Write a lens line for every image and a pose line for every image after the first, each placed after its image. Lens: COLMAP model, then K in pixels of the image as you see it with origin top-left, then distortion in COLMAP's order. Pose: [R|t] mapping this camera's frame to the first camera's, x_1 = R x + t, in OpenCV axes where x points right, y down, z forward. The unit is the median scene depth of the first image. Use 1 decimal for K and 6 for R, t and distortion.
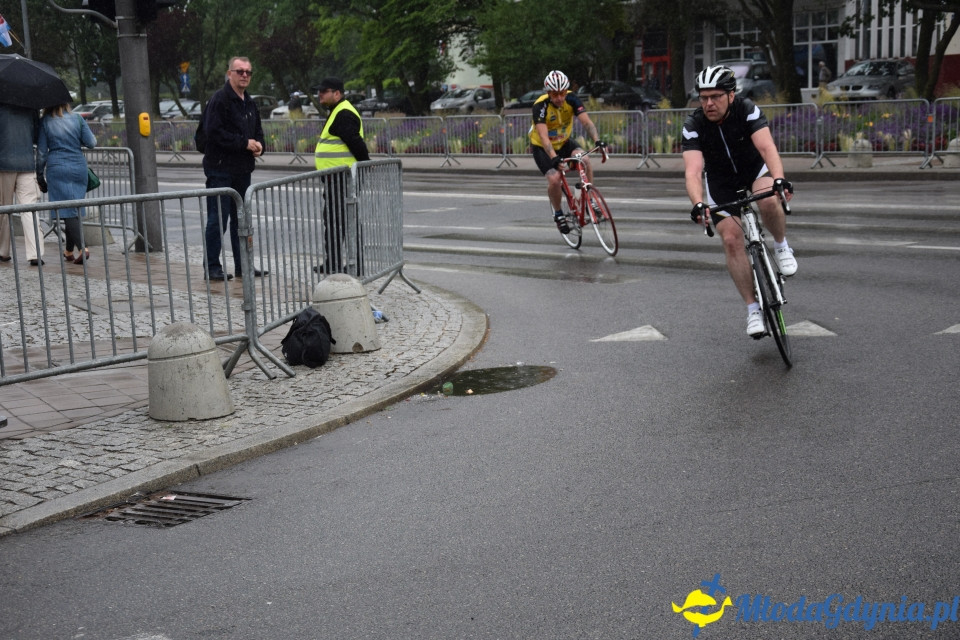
lens RADIAL K [[1911.6, 0, 478.7], [0, 1911.6, 336.6], [0, 0, 1]] dist [0.366669, 0.627646]
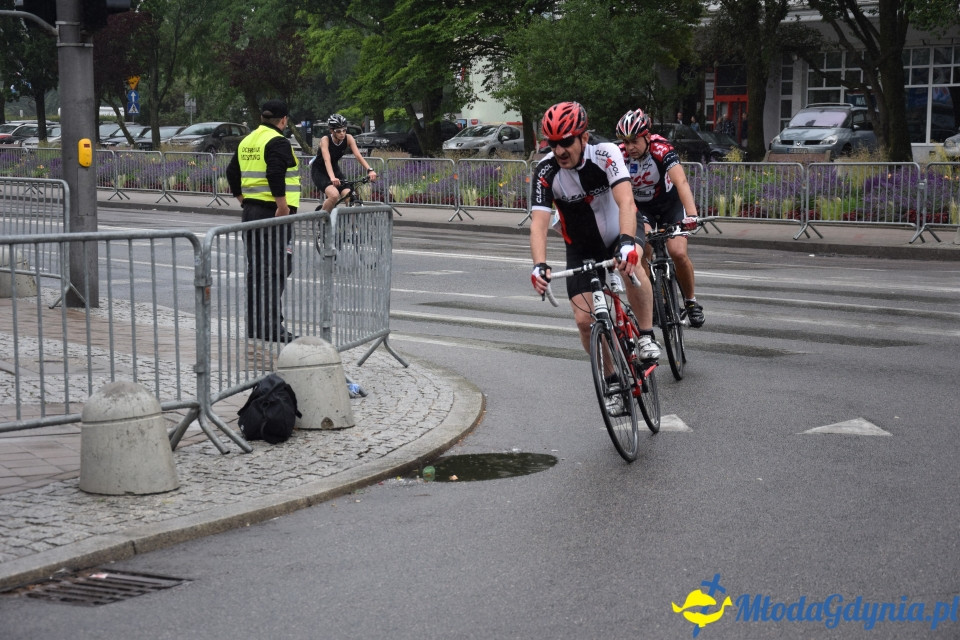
lens RADIAL K [[1963.0, 0, 445.6], [0, 1963.0, 327.0], [0, 0, 1]] dist [0.454712, 0.243747]
pose [[0.998985, 0.045006, 0.002000, -0.016246], [-0.044929, 0.998570, -0.028964, -0.015960], [-0.003301, 0.028845, 0.999578, 0.140213]]
